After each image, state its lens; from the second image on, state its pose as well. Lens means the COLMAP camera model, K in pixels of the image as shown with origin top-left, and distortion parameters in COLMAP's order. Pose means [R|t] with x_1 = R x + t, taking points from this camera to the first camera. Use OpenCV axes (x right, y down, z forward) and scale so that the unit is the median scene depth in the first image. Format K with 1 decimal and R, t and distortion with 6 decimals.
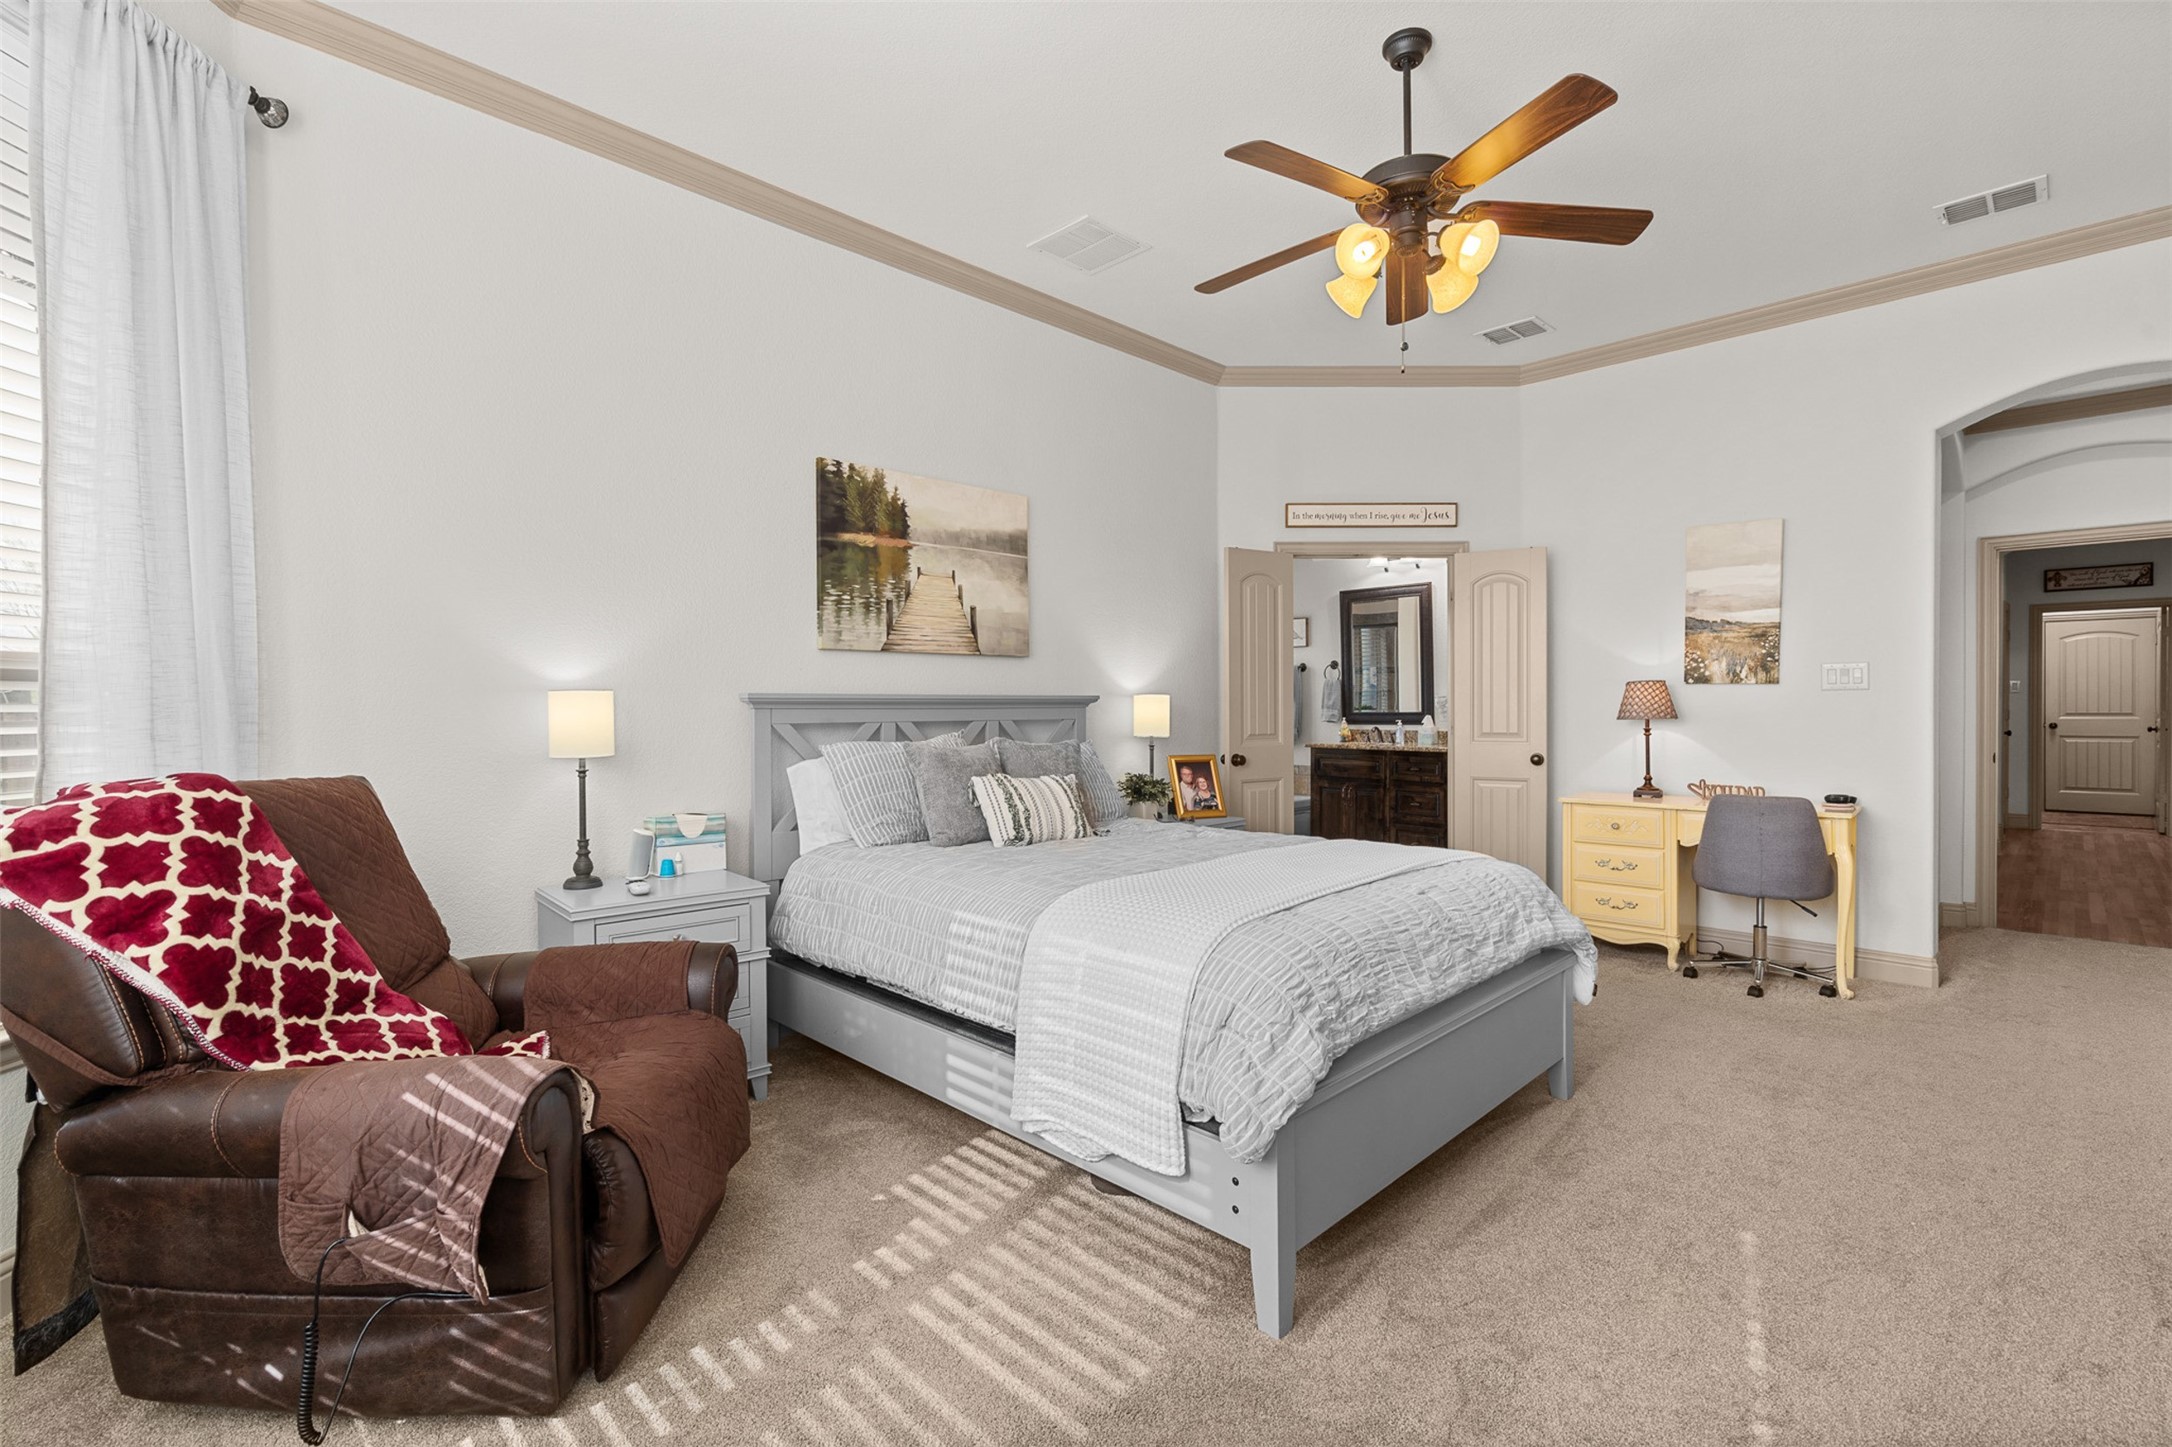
lens RADIAL K [[980.9, 0, 1091.6], [0, 980.9, 719.9], [0, 0, 1]] dist [-0.010024, 0.003539]
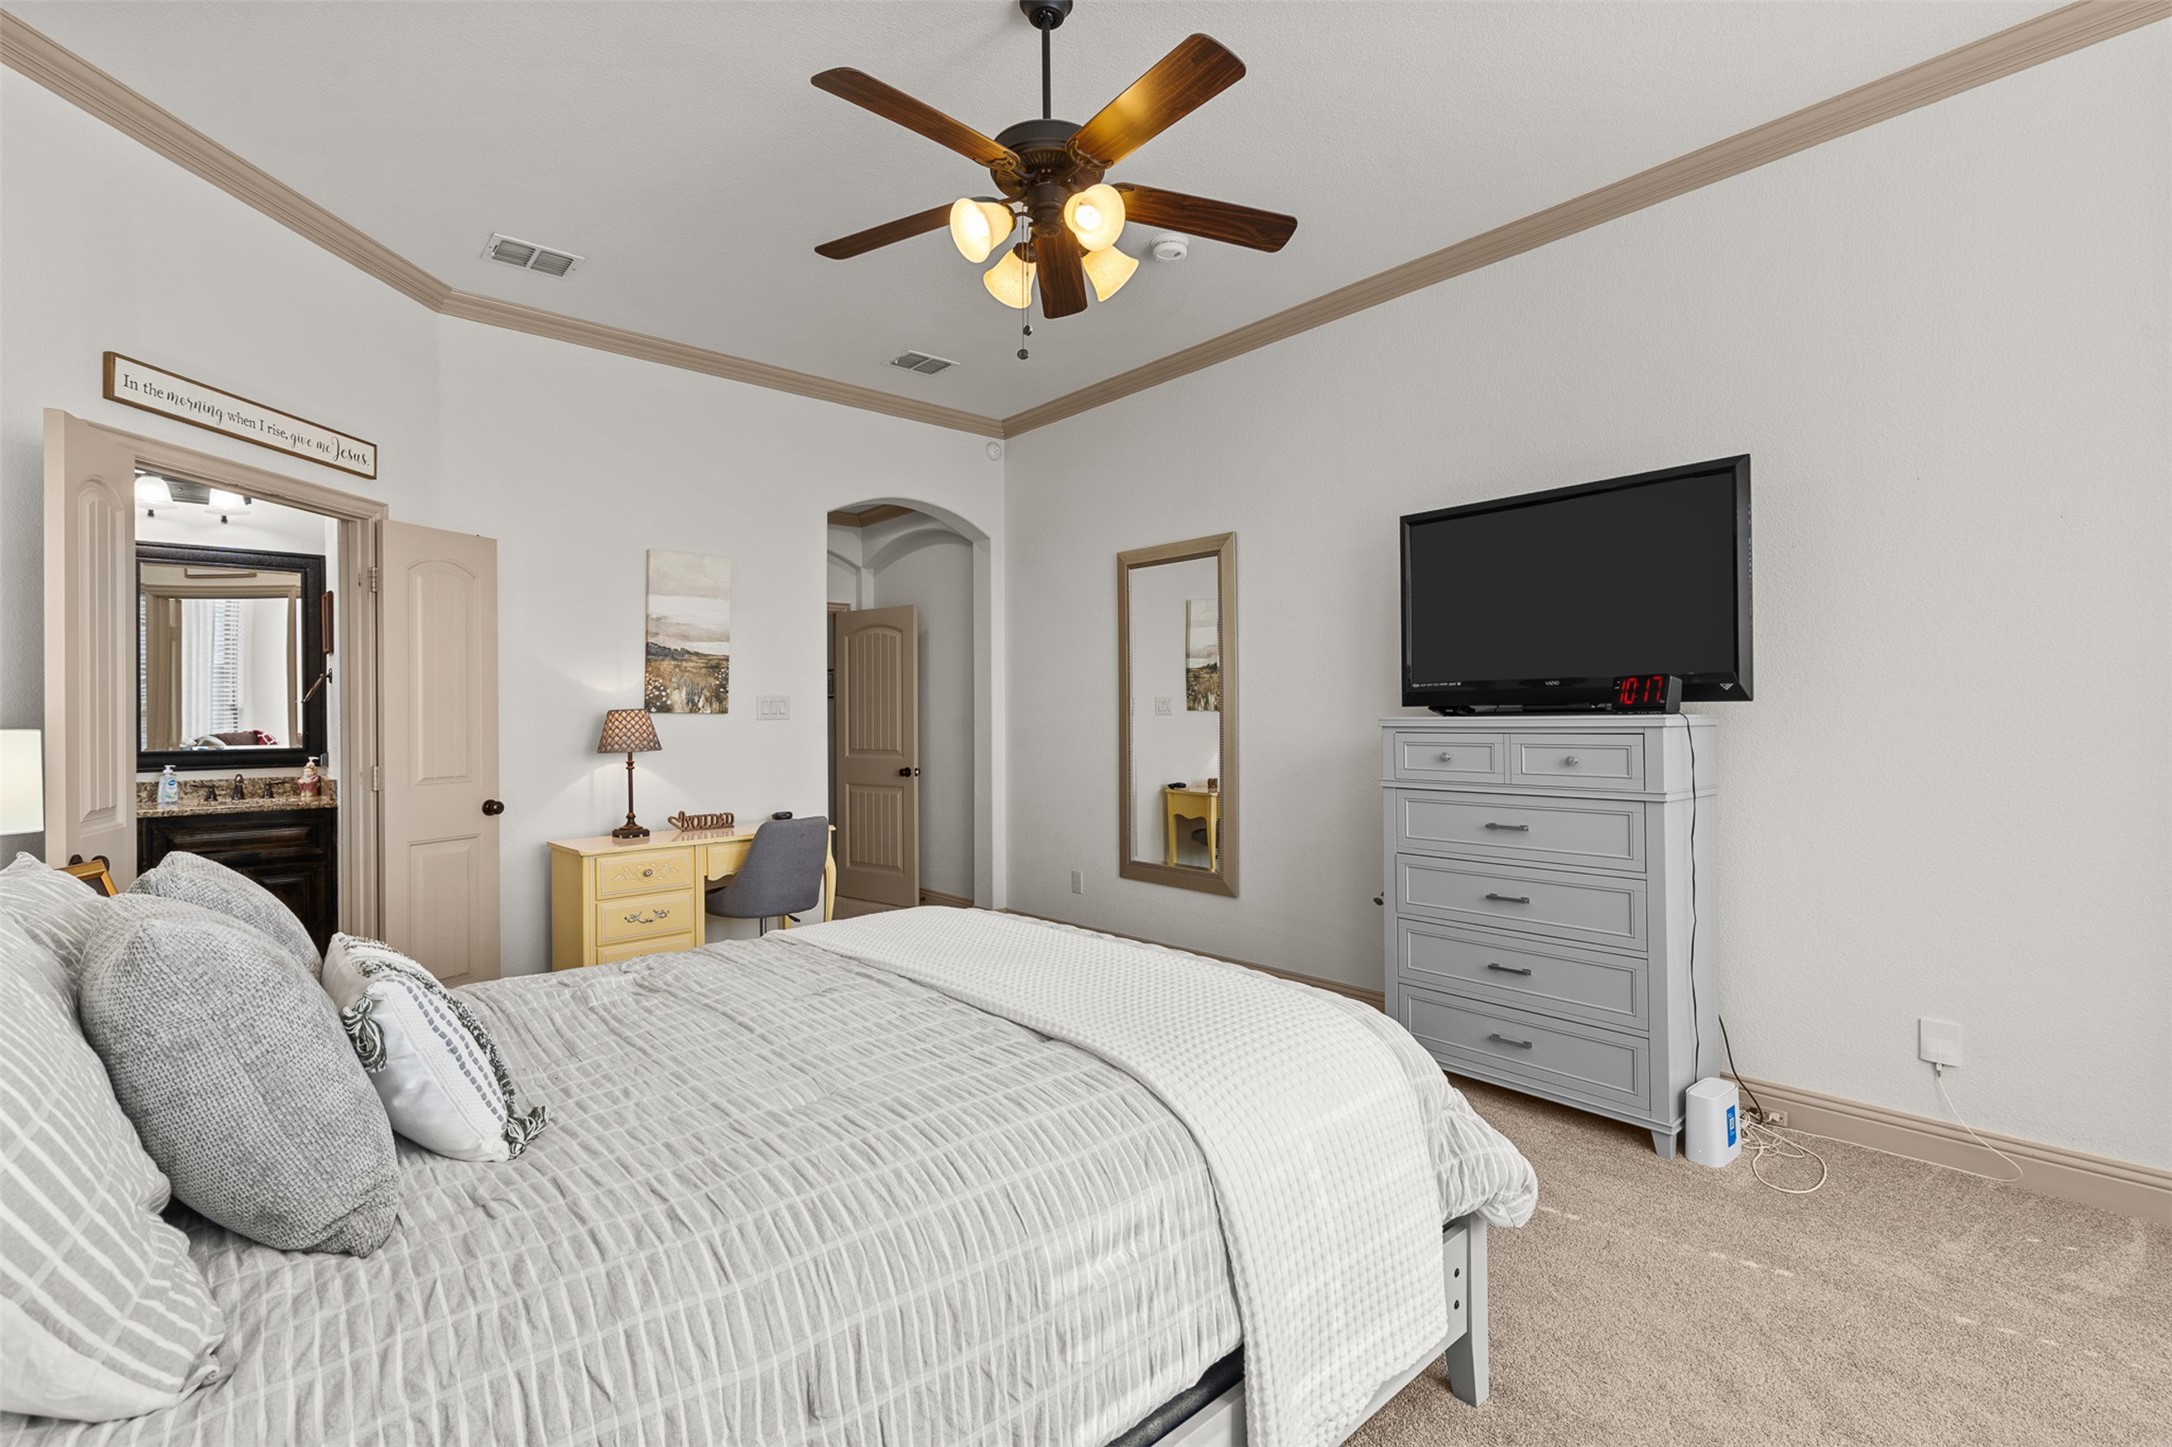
lens RADIAL K [[980.9, 0, 1096.9], [0, 980.9, 707.6], [0, 0, 1]] dist [-0.010024, 0.003539]
pose [[0.066535, 0.016546, 0.997647, -0.338741], [0.018871, 0.999663, -0.017838, -0.018433], [-0.997606, 0.020013, 0.066200, 0.555576]]
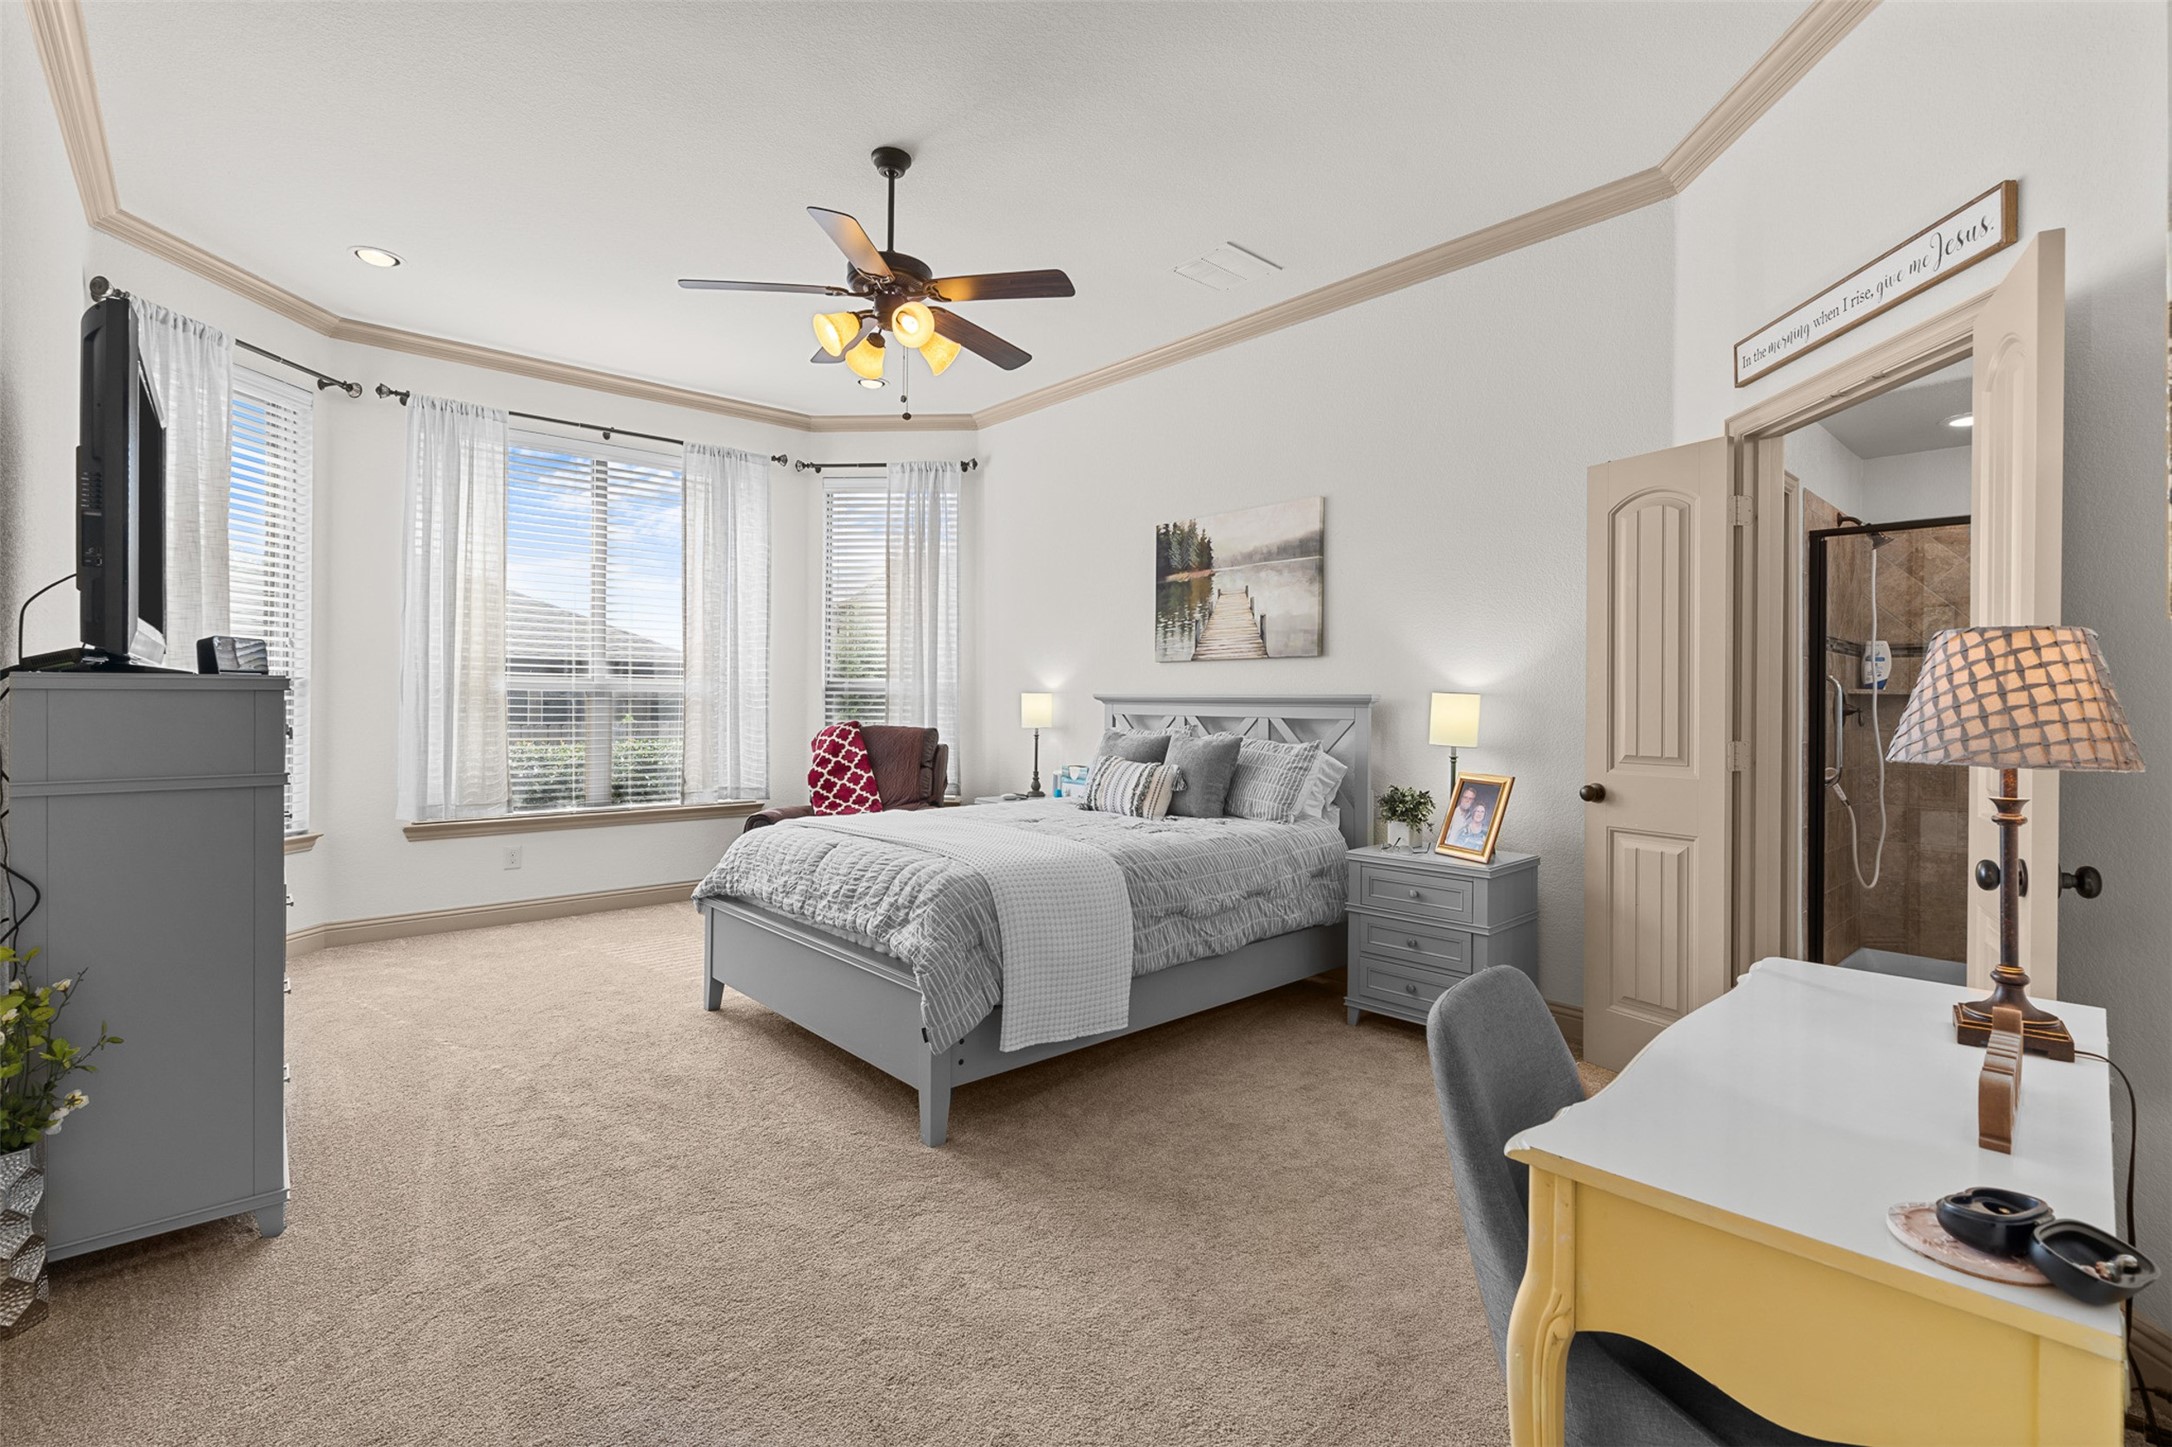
lens RADIAL K [[980.9, 0, 1086.3], [0, 980.9, 714.2], [0, 0, 1]] dist [-0.010024, 0.003539]
pose [[-0.056113, 0.016869, -0.998282, 0.951566], [-0.021042, 0.999615, 0.018074, -0.017989], [0.998203, 0.022020, -0.055737, 0.823861]]
